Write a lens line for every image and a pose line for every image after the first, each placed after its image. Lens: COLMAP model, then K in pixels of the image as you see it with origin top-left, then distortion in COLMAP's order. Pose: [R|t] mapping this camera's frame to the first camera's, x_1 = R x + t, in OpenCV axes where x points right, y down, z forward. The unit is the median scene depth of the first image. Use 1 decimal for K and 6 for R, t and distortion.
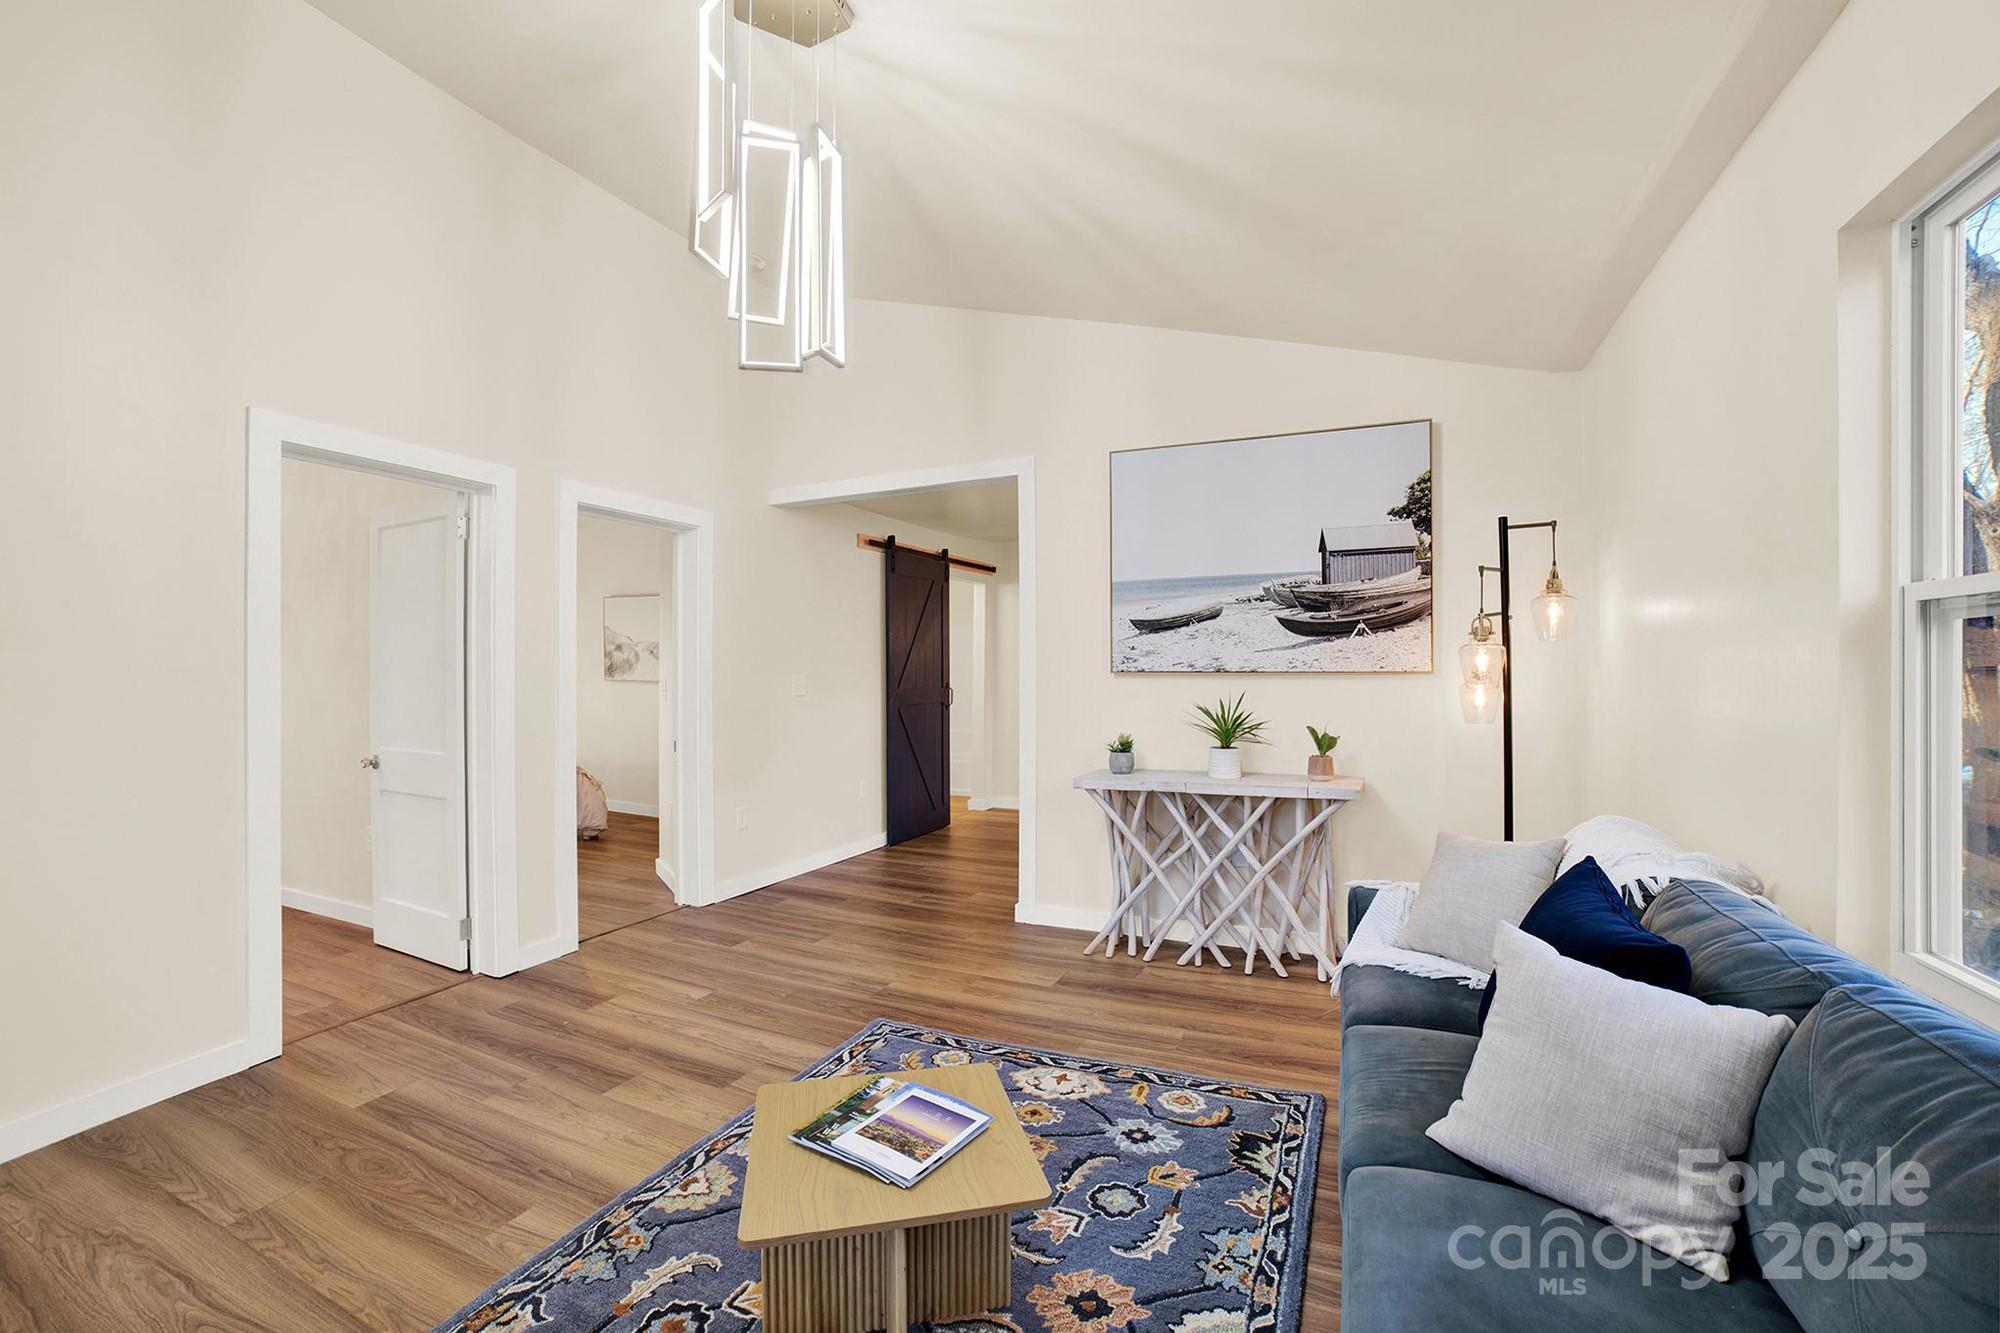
lens RADIAL K [[837.9, 0, 1007.5], [0, 837.9, 675.5], [0, 0, 1]] dist [-0.062663, 0.028614]
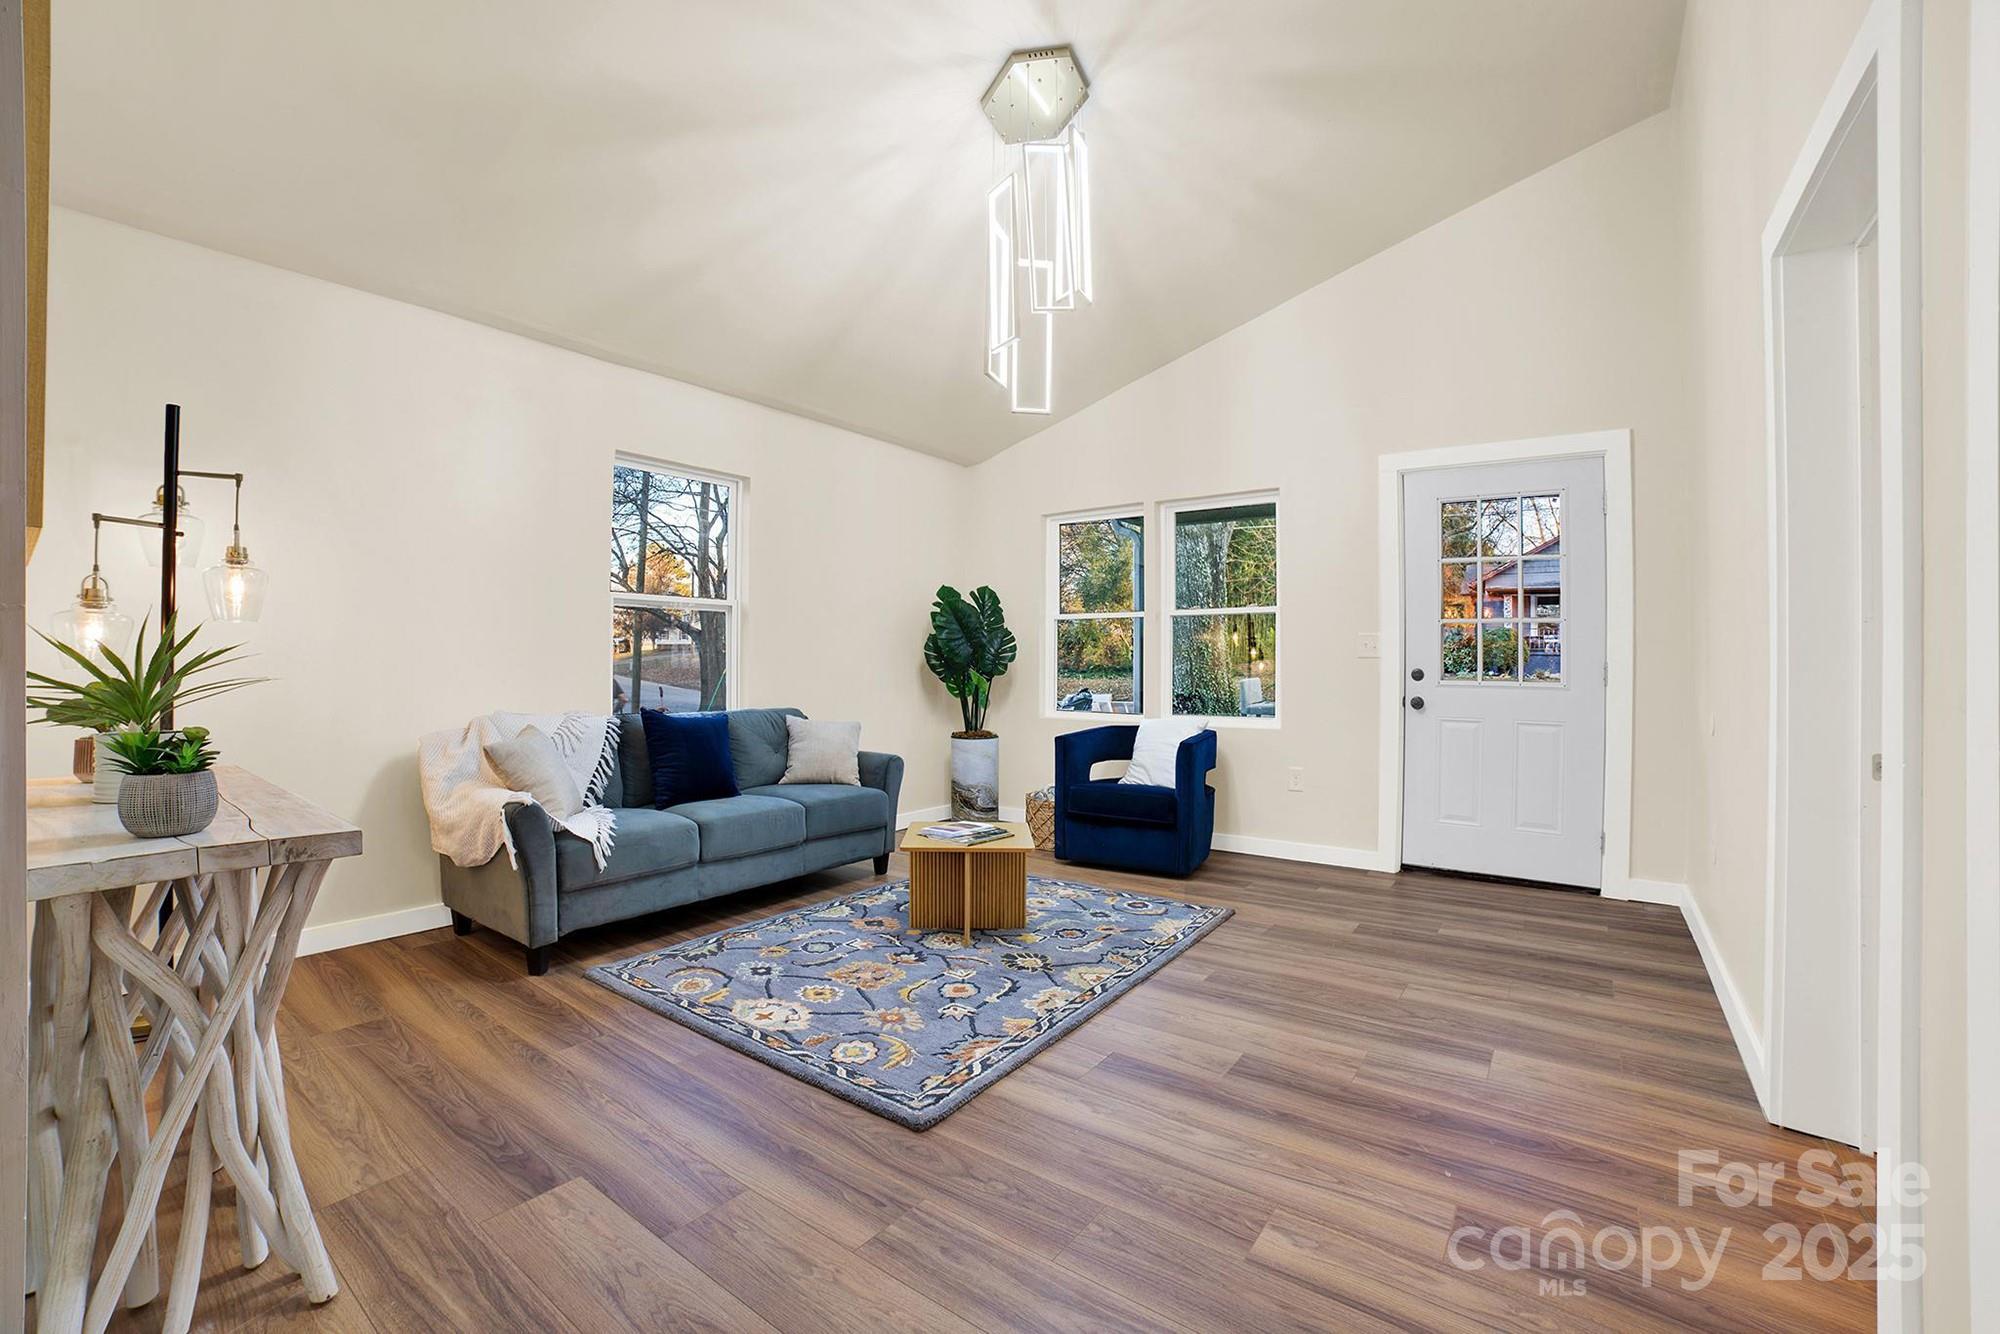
lens RADIAL K [[837.9, 0, 1007.5], [0, 837.9, 676.0], [0, 0, 1]] dist [-0.062663, 0.028614]
pose [[-0.981199, 0.004758, 0.192941, -0.402491], [0.007062, 0.999912, 0.011255, 0.075883], [-0.192870, 0.012406, -0.981146, 1.877528]]
